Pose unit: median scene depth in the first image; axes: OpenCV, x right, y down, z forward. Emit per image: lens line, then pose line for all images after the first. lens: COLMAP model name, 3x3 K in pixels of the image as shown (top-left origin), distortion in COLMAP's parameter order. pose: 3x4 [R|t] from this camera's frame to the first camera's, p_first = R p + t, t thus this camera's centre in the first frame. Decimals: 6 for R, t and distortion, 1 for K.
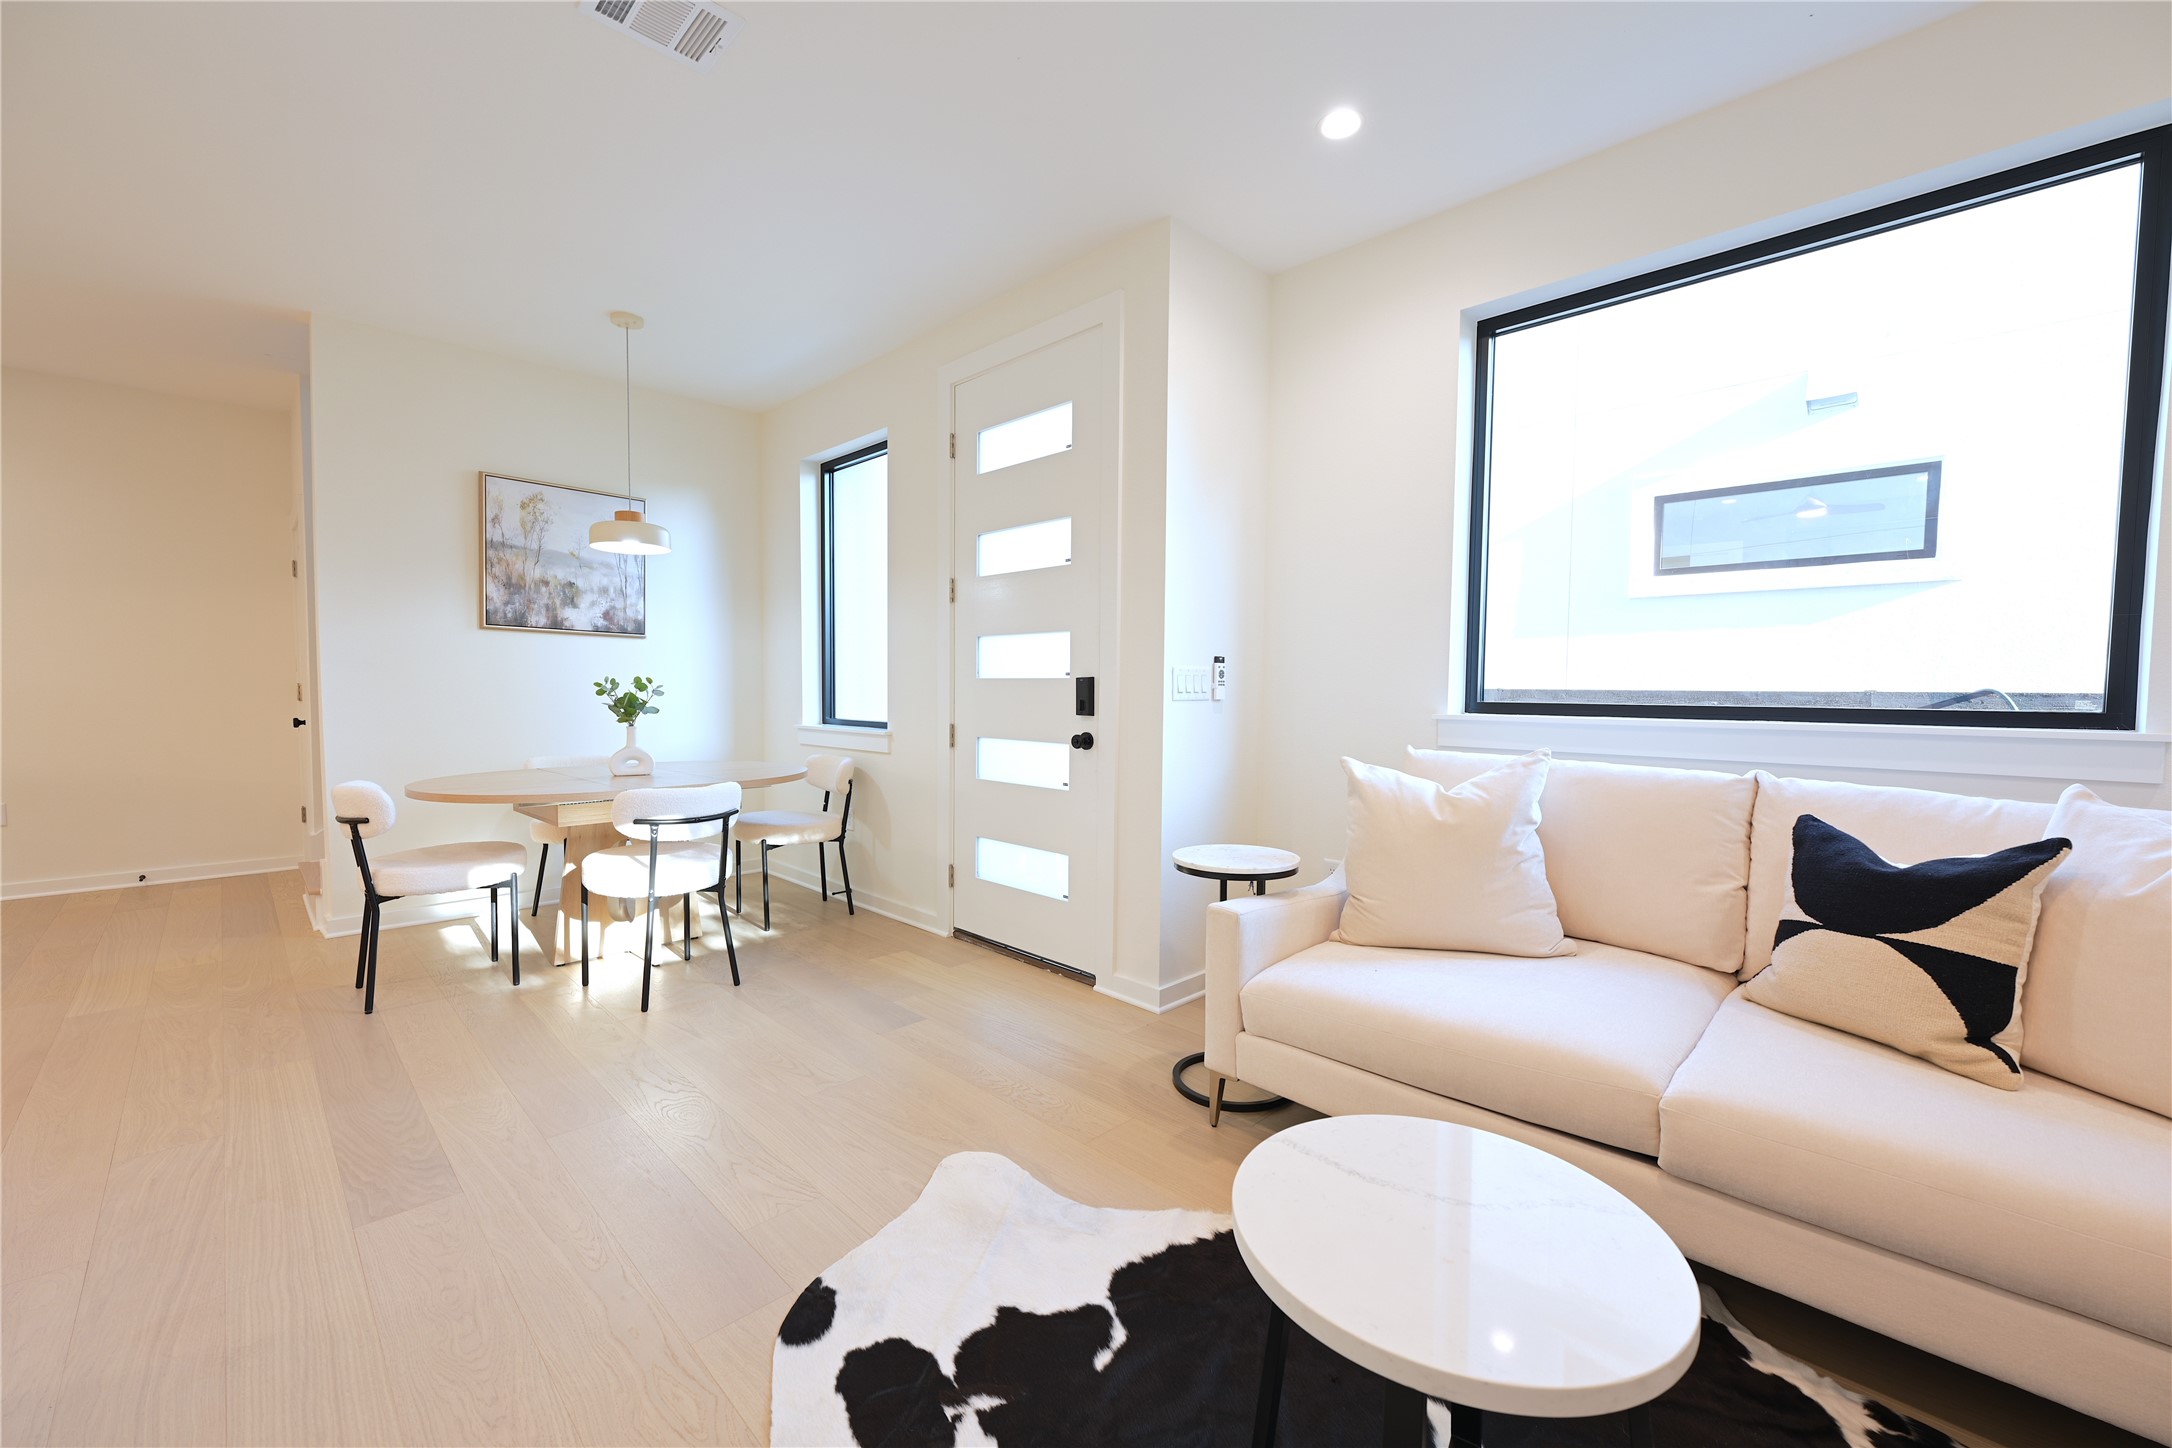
lens RADIAL K [[858.6, 0, 1082.5], [0, 858.6, 730.5], [0, 0, 1]] dist [-0.003795, -0.000195]
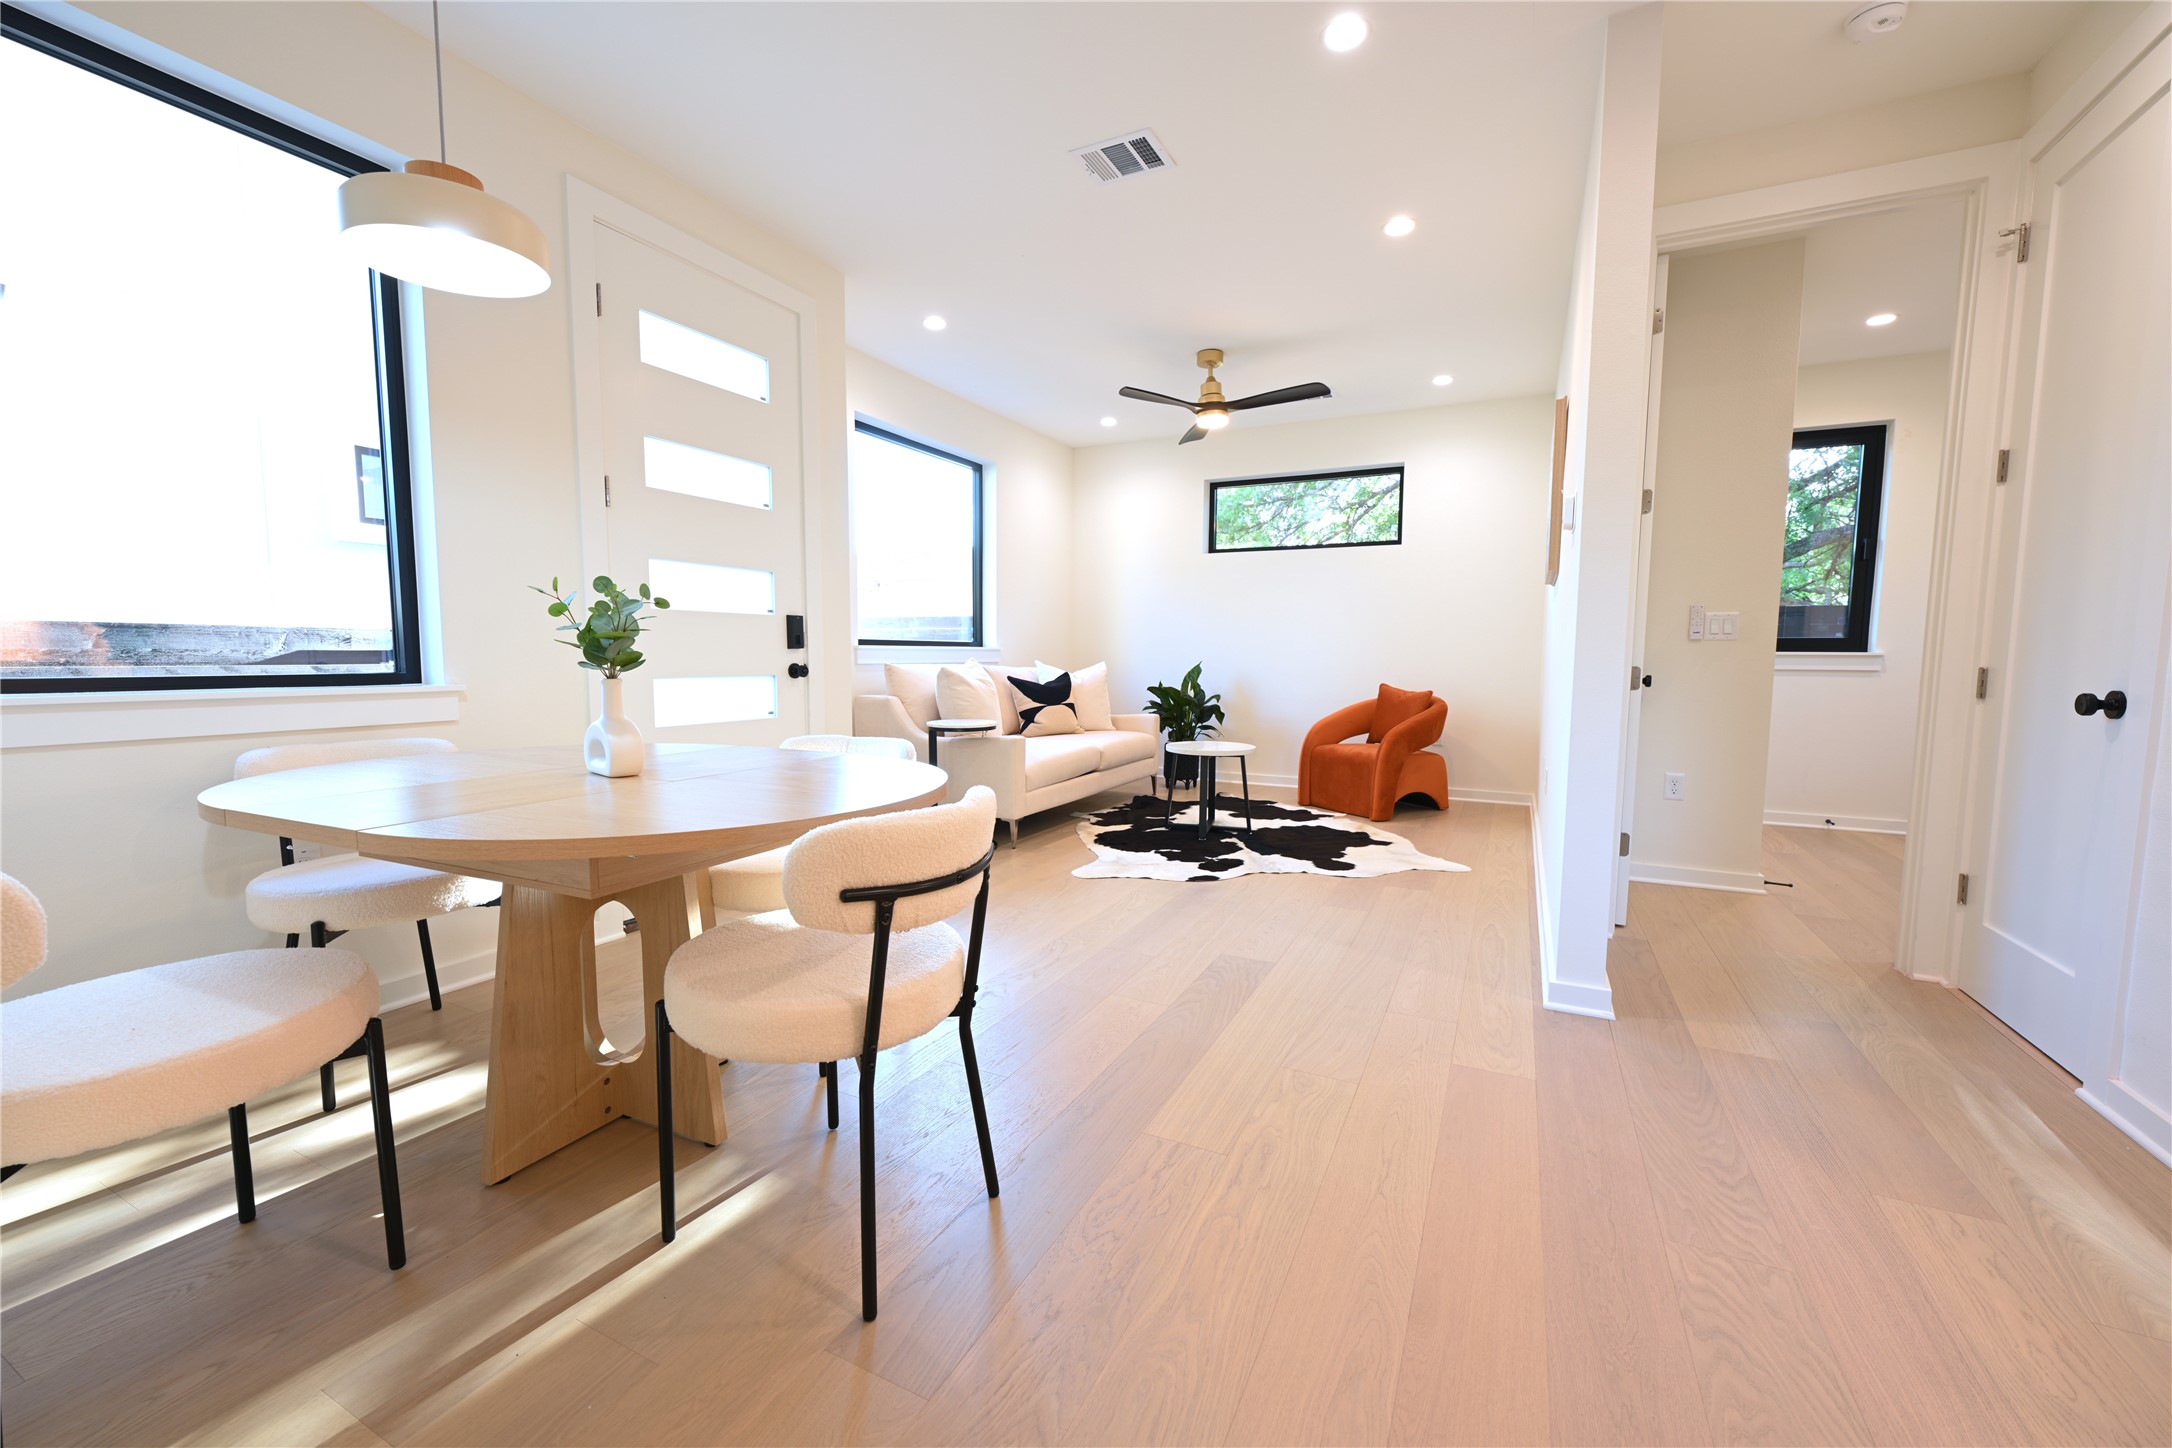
lens RADIAL K [[858.6, 0, 1085.9], [0, 858.6, 729.2], [0, 0, 1]] dist [-0.003795, -0.000195]
pose [[-0.313762, -0.095540, 0.944683, -1.223762], [0.037245, 0.992921, 0.112788, -0.025782], [-0.948771, 0.070573, -0.307982, 0.993920]]
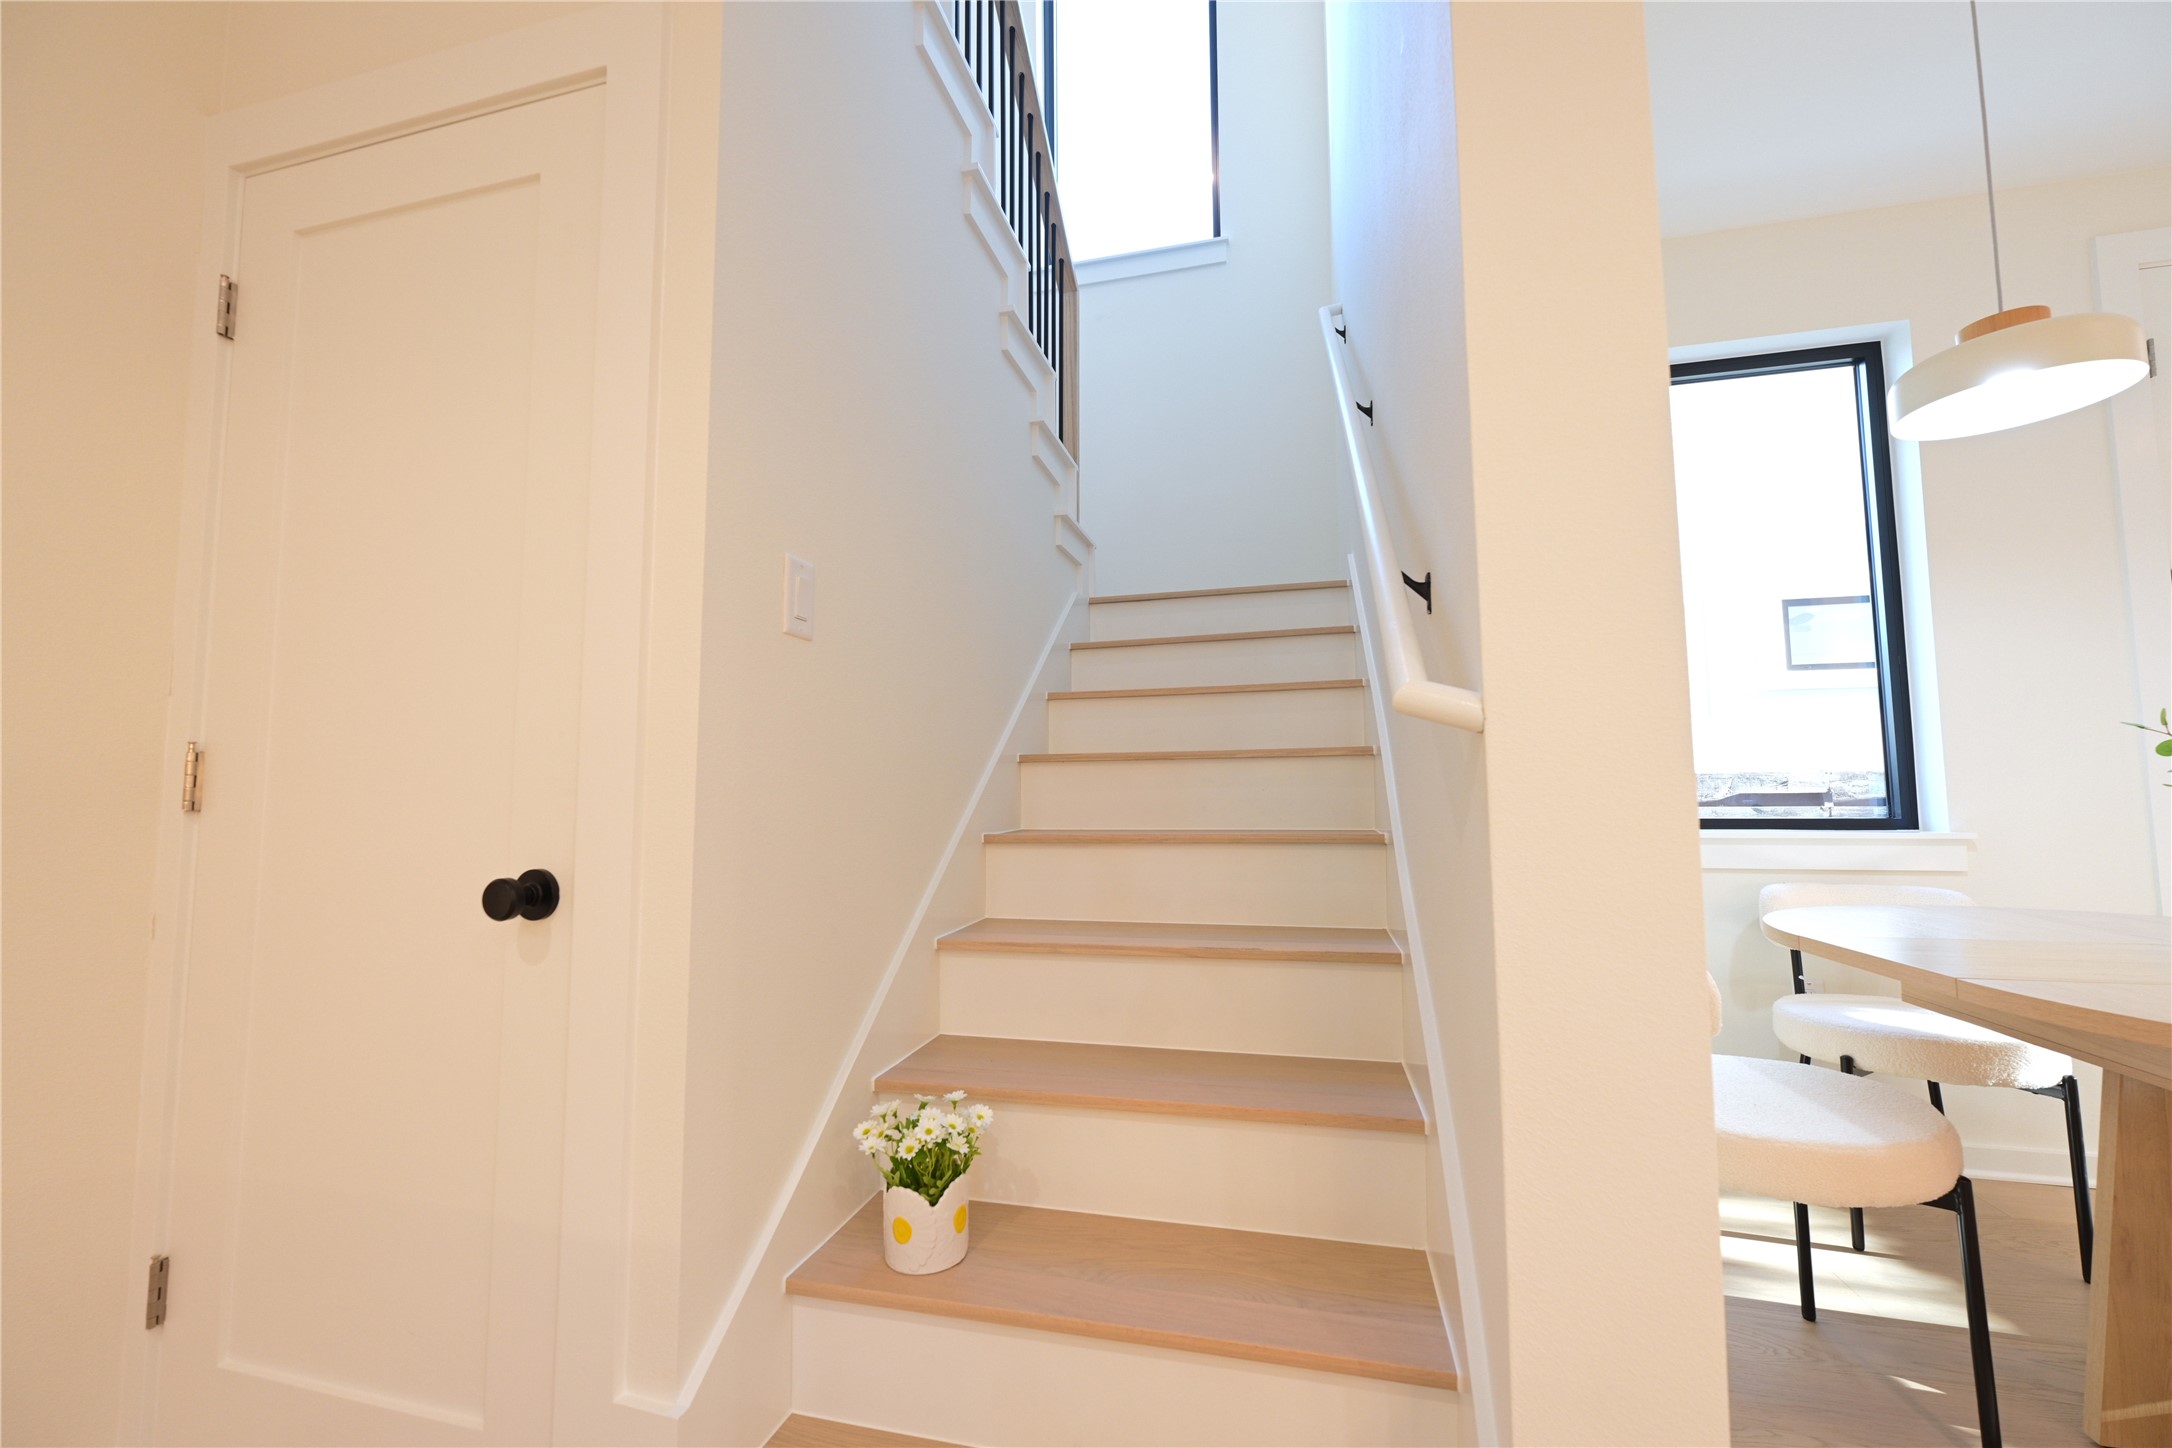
lens RADIAL K [[858.6, 0, 1081.6], [0, 858.6, 727.0], [0, 0, 1]] dist [-0.003795, -0.000195]
pose [[0.866342, 0.023440, 0.498901, -1.370629], [0.039359, 0.992588, -0.114981, -0.040795], [-0.497898, 0.119249, 0.858998, 1.072855]]
